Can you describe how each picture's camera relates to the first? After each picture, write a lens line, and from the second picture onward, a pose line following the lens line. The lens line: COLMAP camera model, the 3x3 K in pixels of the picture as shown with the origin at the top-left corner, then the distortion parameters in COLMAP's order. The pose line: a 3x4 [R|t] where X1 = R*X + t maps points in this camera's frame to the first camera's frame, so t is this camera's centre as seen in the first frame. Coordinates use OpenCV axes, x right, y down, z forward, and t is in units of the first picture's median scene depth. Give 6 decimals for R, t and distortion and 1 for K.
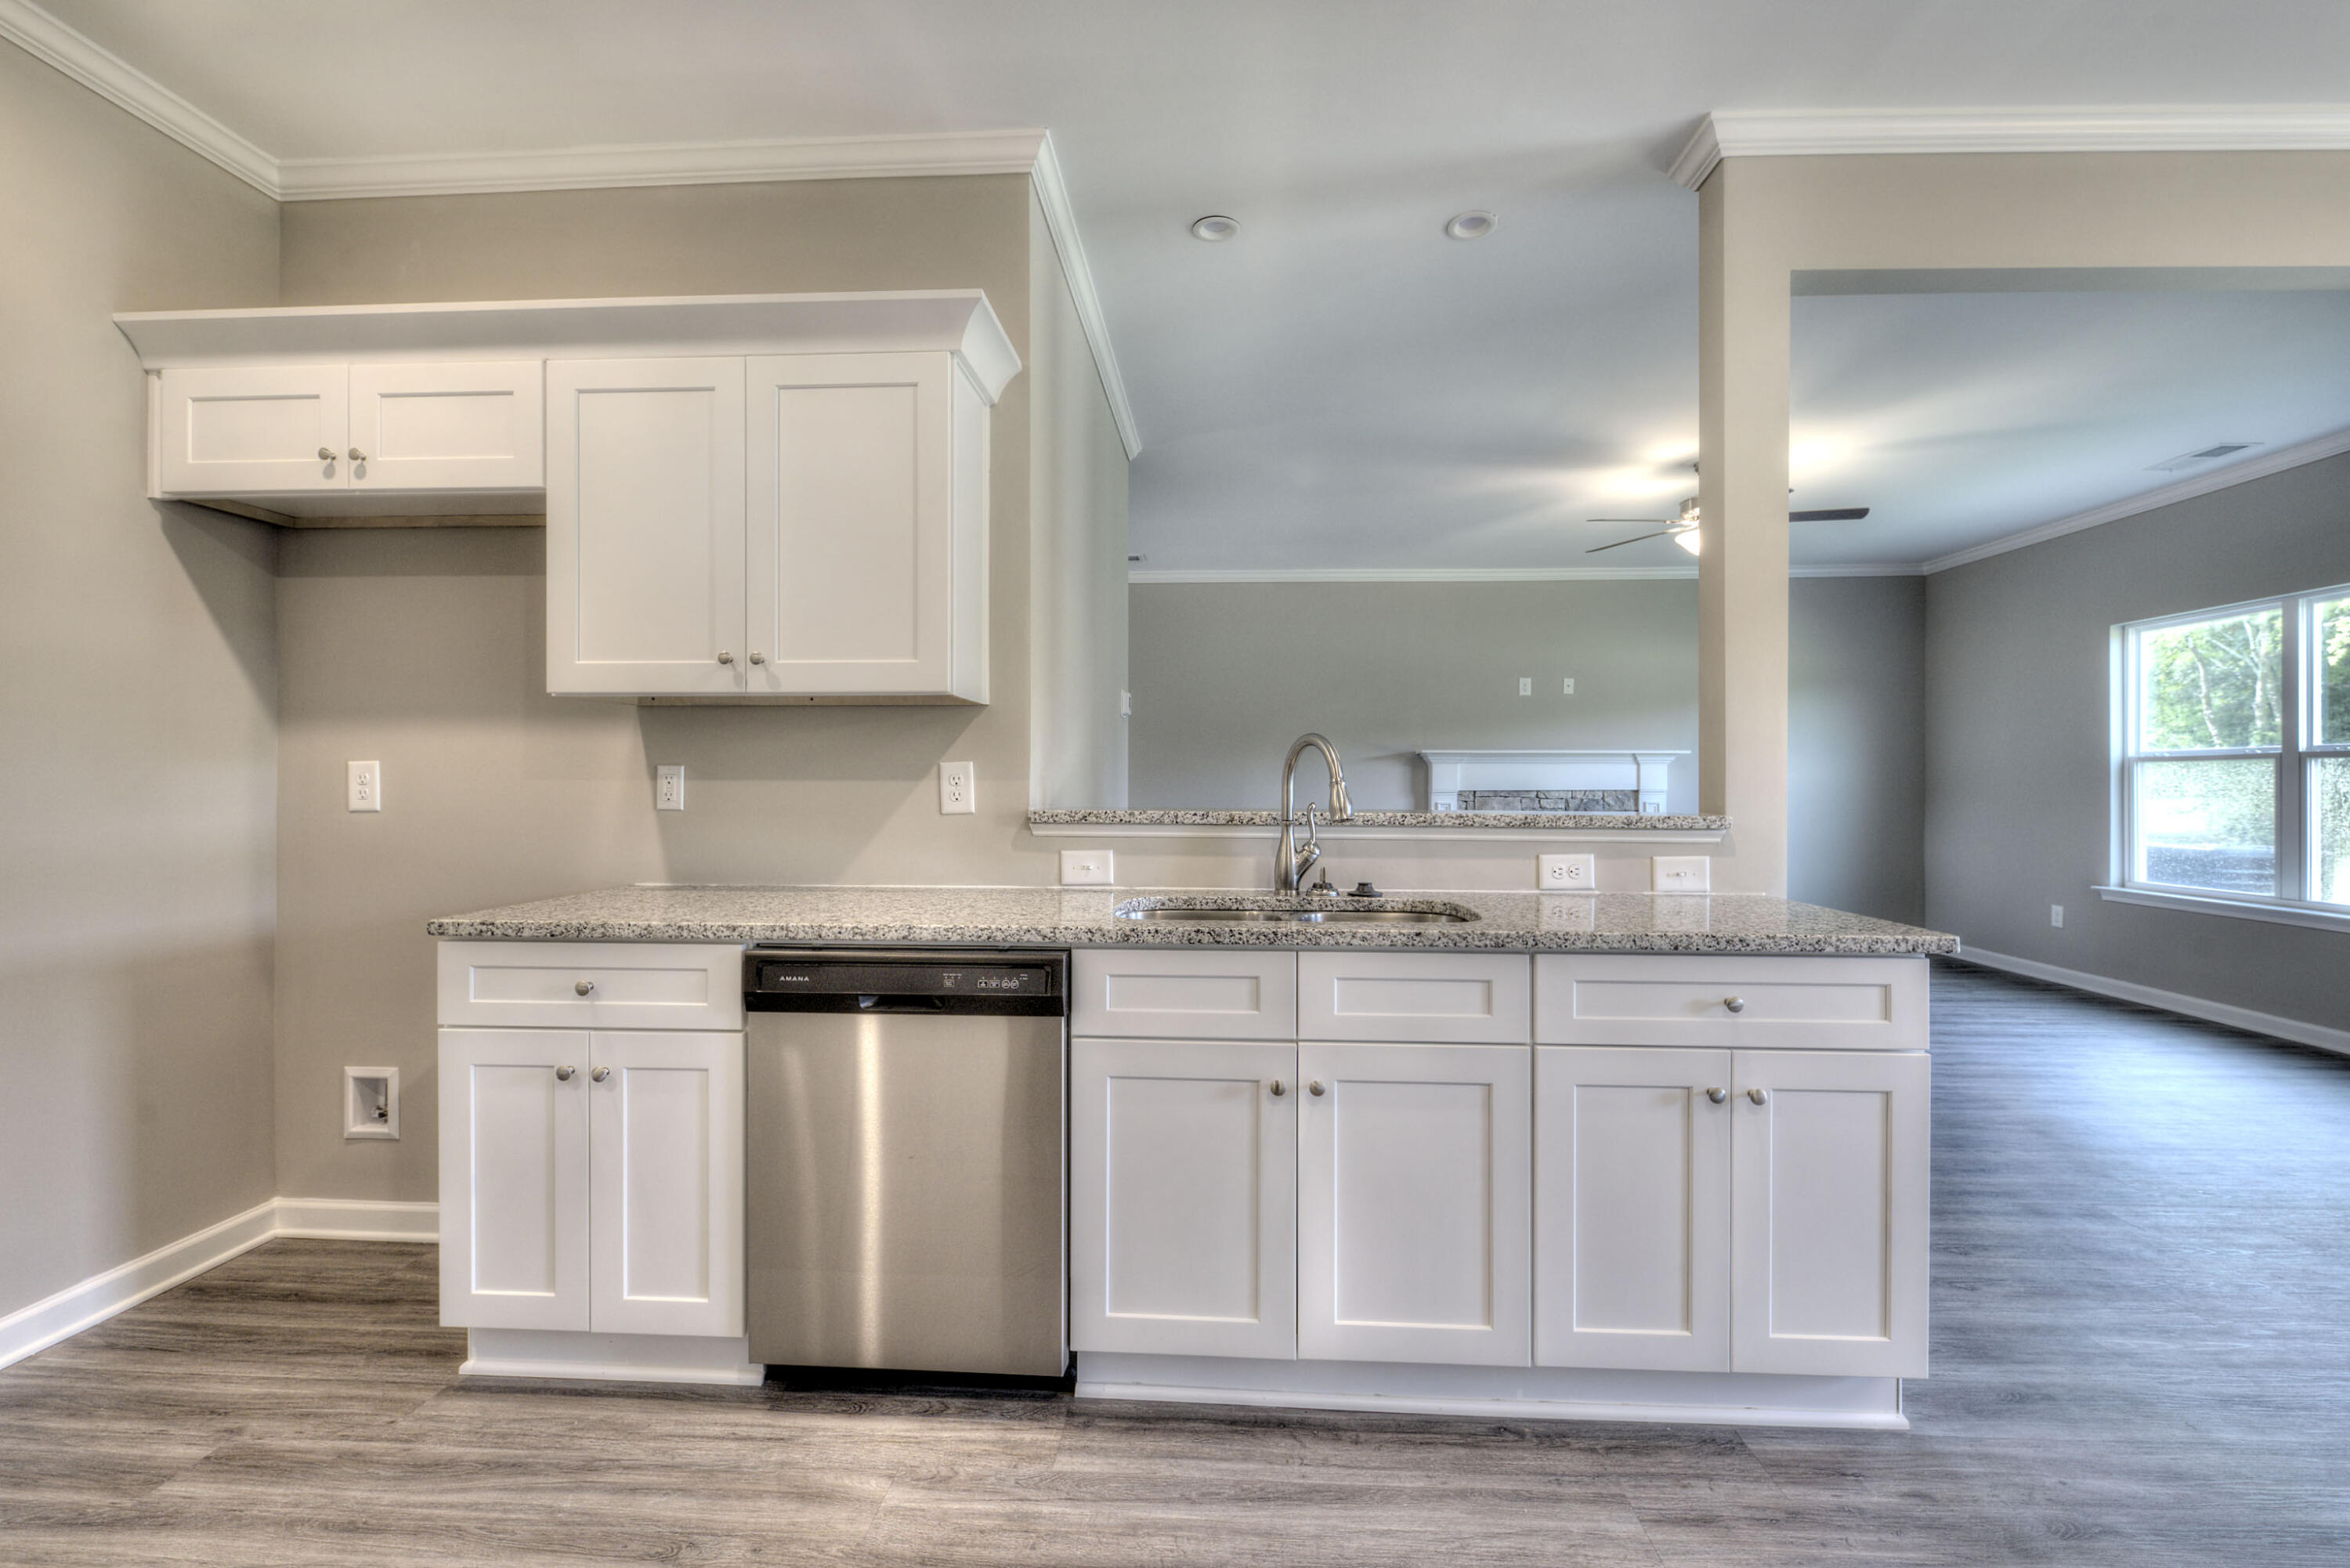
lens RADIAL K [[1004.1, 0, 1177.0], [0, 1004.1, 779.9], [0, 0, 1]] dist [0.011317, -0.010693]
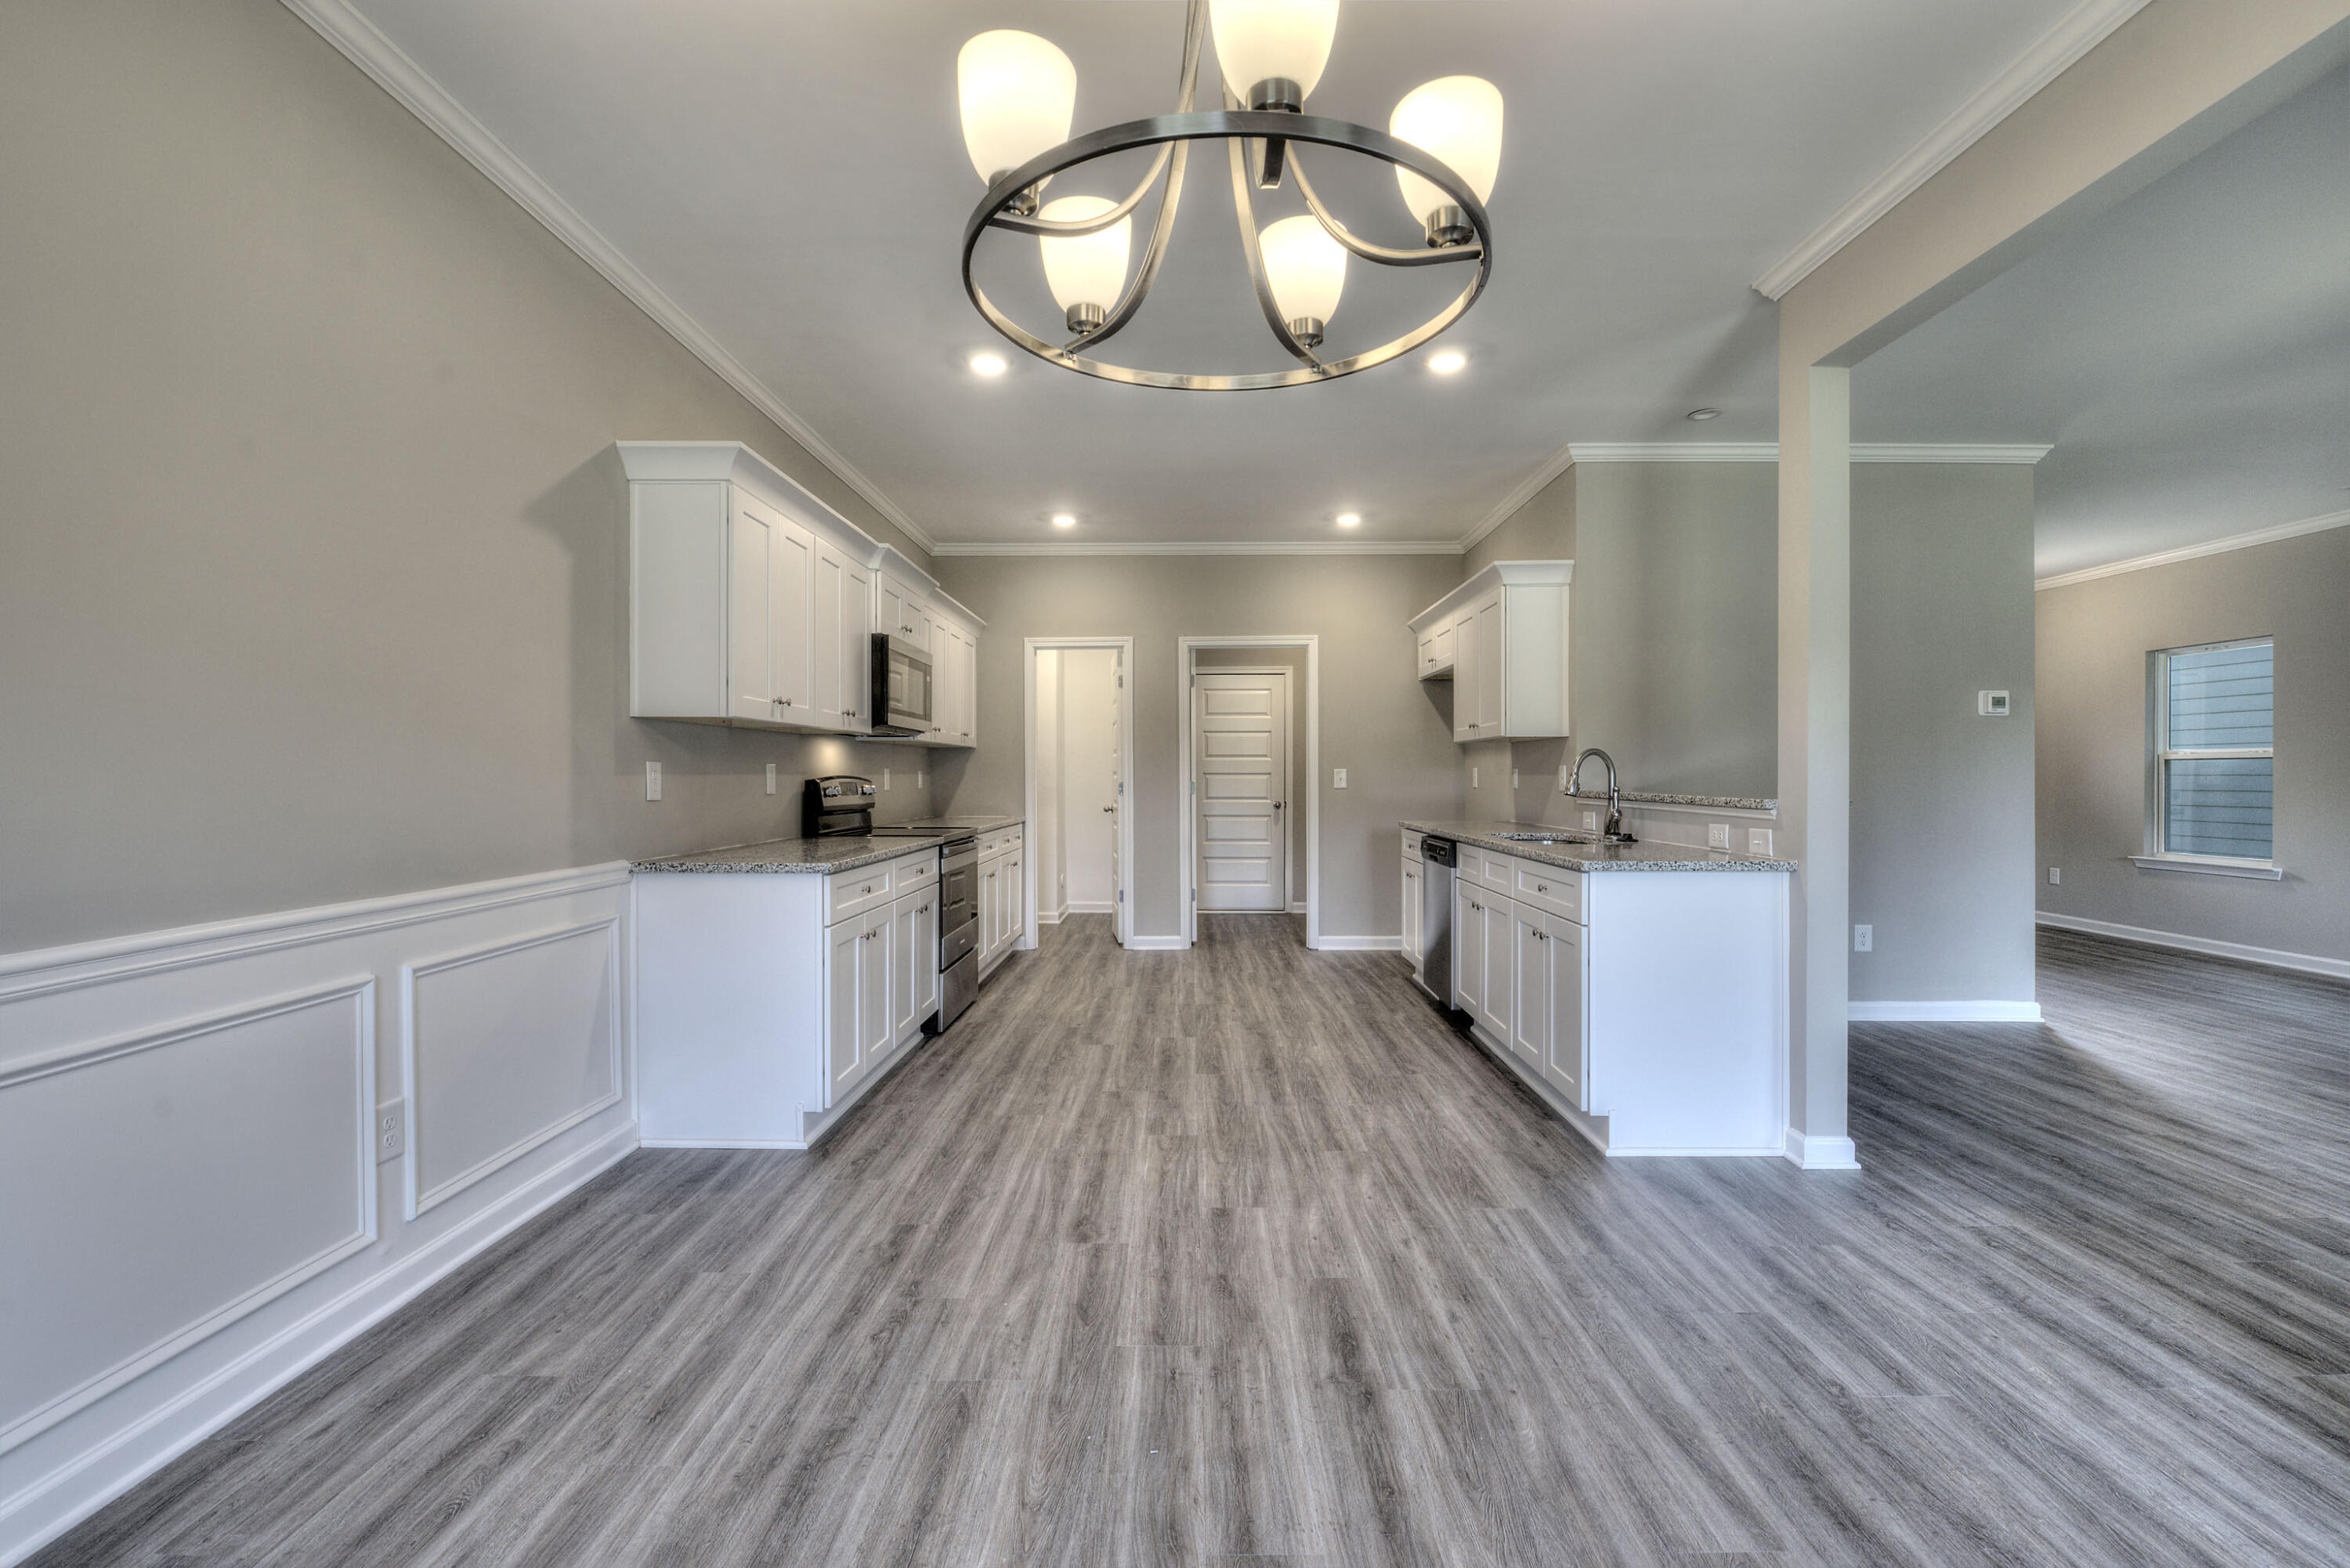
lens RADIAL K [[1004.6, 0, 1176.9], [0, 1004.6, 779.4], [0, 0, 1]] dist [-0.003518, -0.010315]
pose [[0.038507, 0.000870, -0.999258, 1.788377], [0.000141, 1.000000, 0.000876, 0.007934], [0.999258, -0.000174, 0.038507, 0.158977]]
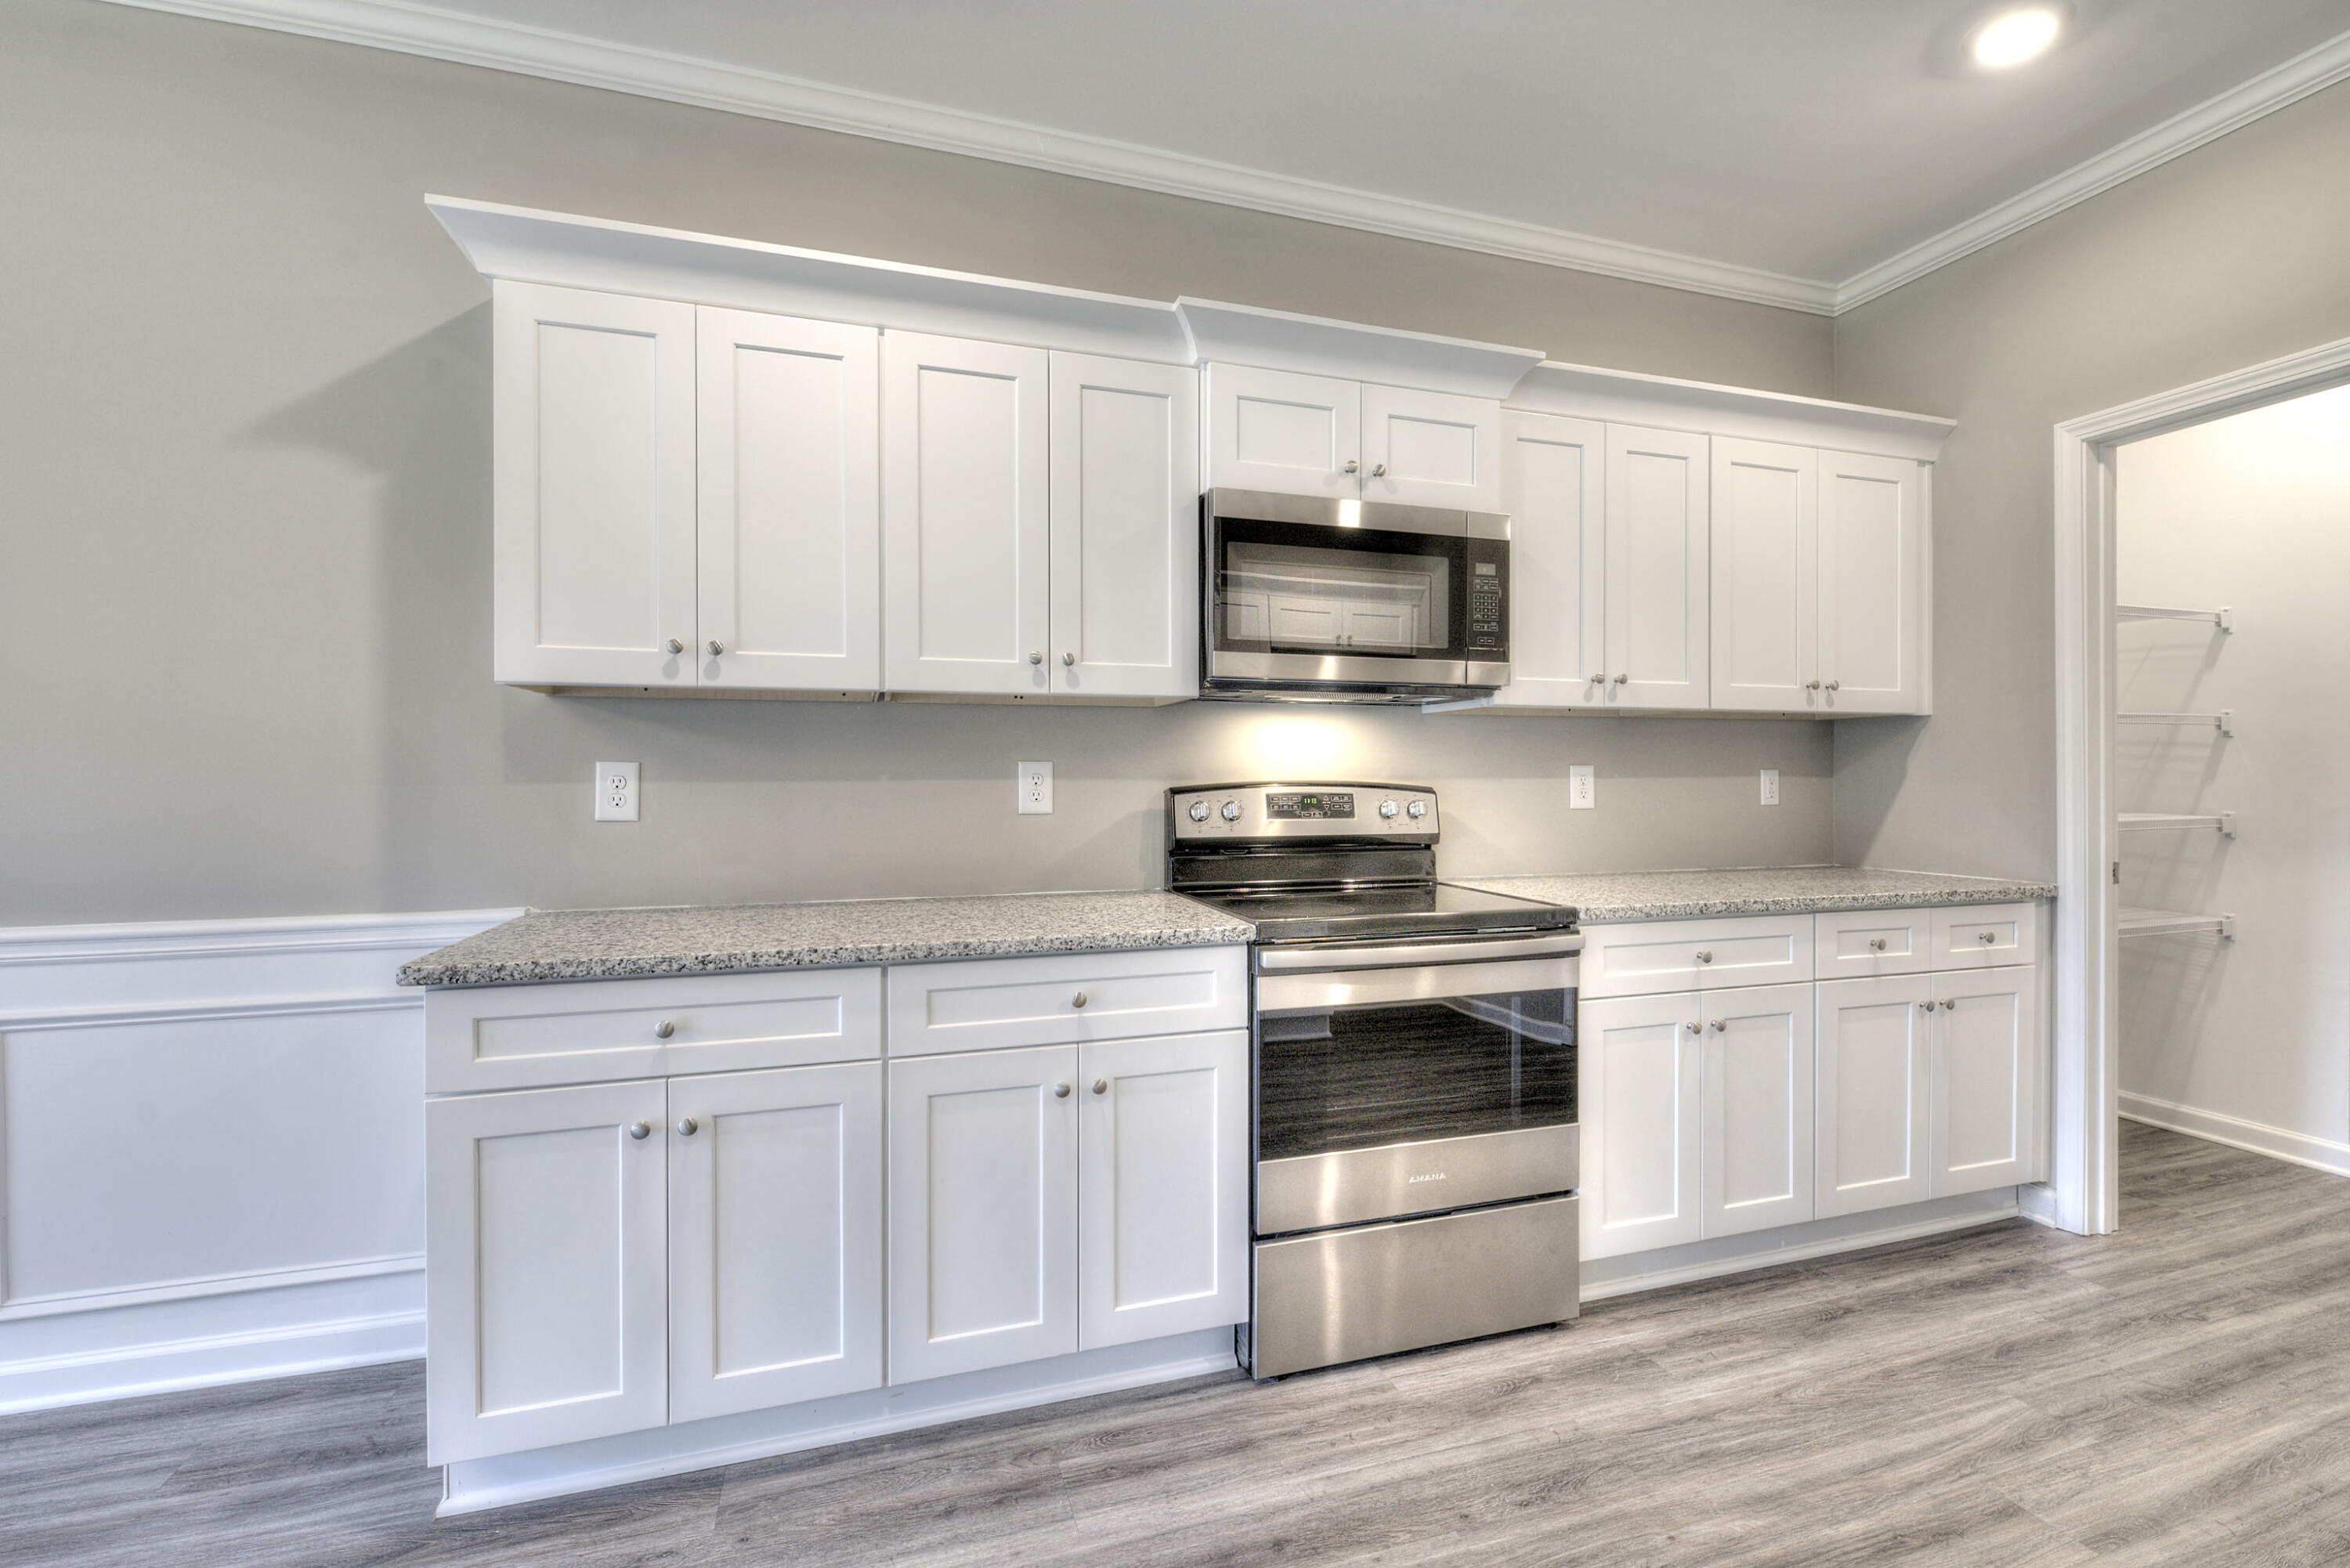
lens RADIAL K [[999.1, 0, 1191.0], [0, 999.1, 775.7], [0, 0, 1]] dist [0.013365, -0.010807]
pose [[-0.933784, -0.001112, -0.357835, 0.239877], [-0.001750, 0.999997, 0.001459, -0.004167], [0.357832, 0.001989, -0.933784, 0.522989]]
